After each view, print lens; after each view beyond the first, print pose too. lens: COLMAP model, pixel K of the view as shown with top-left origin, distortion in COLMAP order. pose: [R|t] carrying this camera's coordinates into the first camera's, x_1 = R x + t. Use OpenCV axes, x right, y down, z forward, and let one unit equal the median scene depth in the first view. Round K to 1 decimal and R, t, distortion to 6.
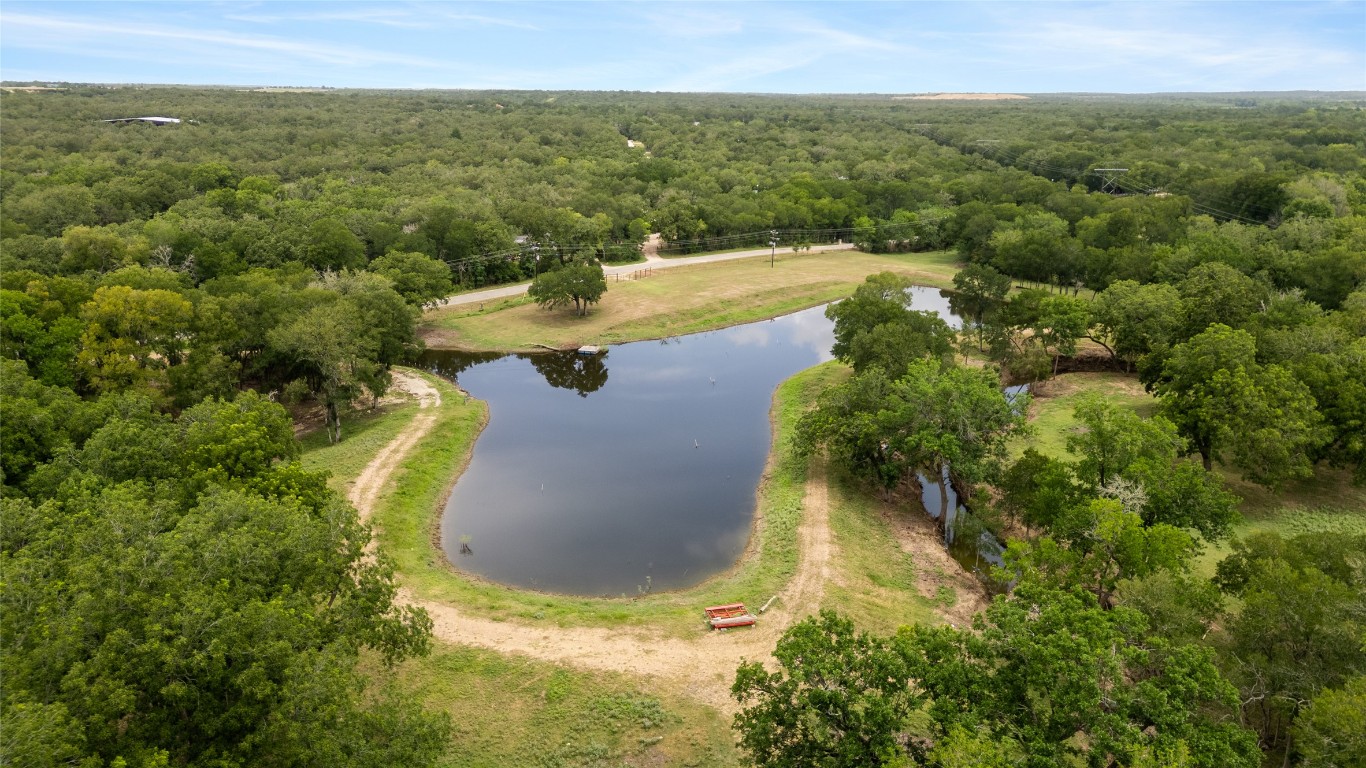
lens RADIAL K [[948.9, 0, 683.0], [0, 948.9, 384.0], [0, 0, 1]] dist [0.075876, -0.074015]
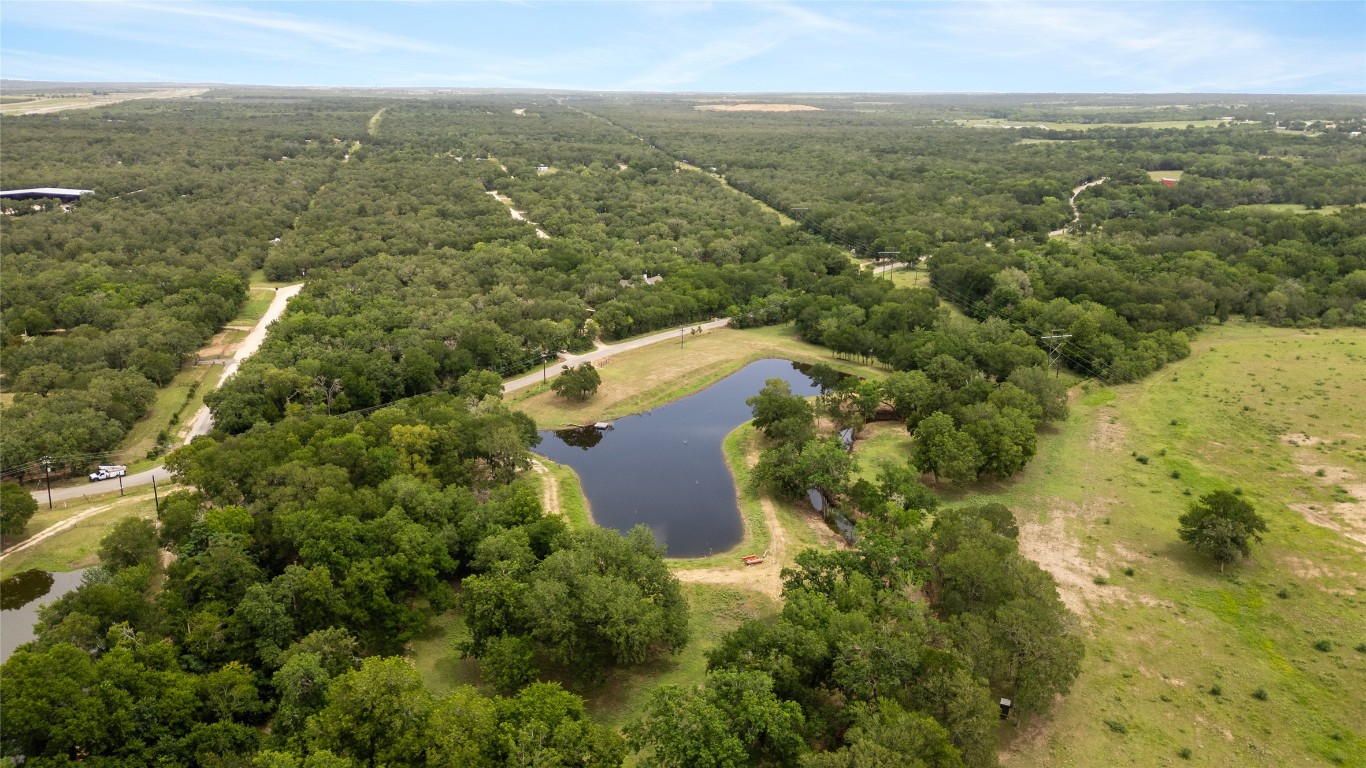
lens RADIAL K [[945.6, 0, 683.0], [0, 945.6, 384.0], [0, 0, 1]] dist [0.115583, -0.152273]
pose [[0.979950, -0.056418, 0.191090, -0.294044], [0.055443, 0.998407, 0.010452, -0.127010], [-0.191375, 0.000352, 0.981517, -0.710814]]
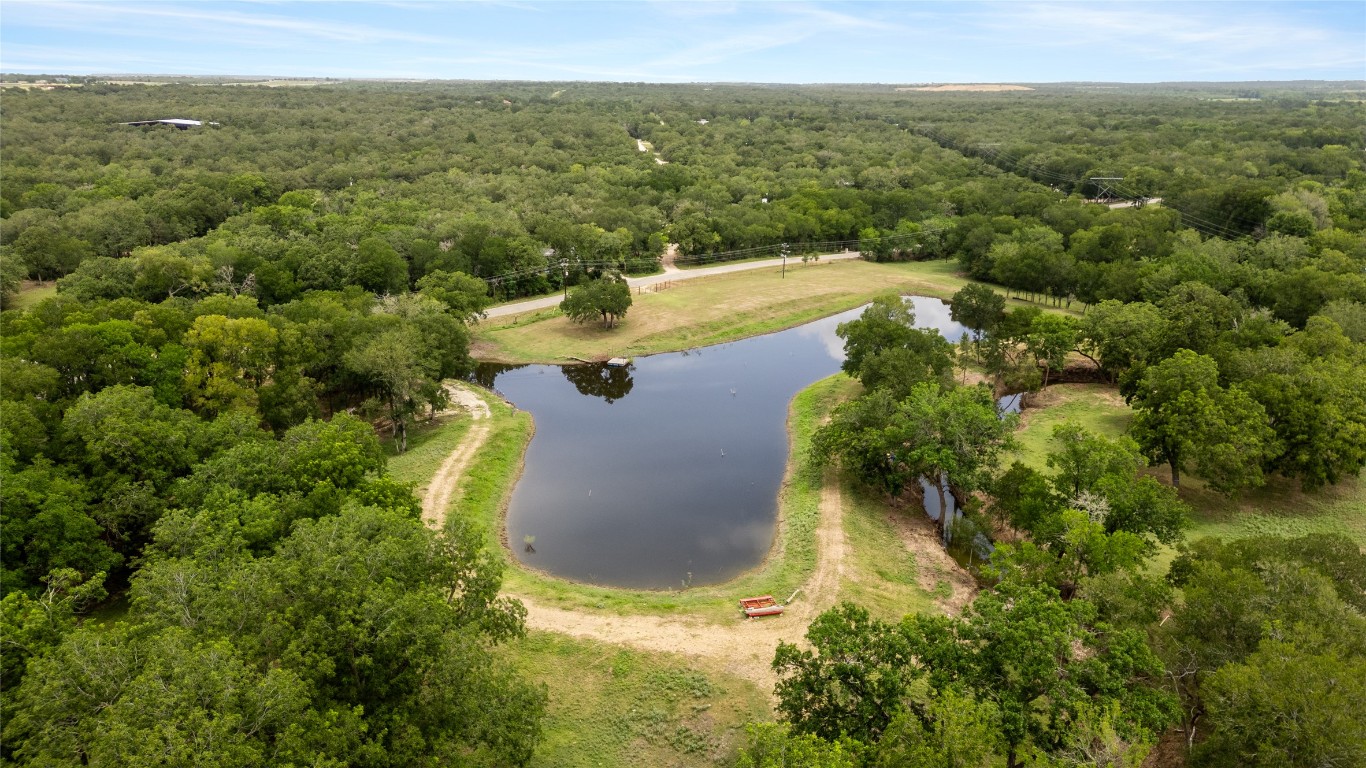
lens RADIAL K [[948.9, 0, 683.0], [0, 948.9, 384.0], [0, 0, 1]] dist [0.075876, -0.074015]
pose [[0.999996, -0.000379, -0.002831, -0.023047], [0.000408, 0.999947, 0.010298, -0.023842], [0.002827, -0.010299, 0.999943, -0.095927]]
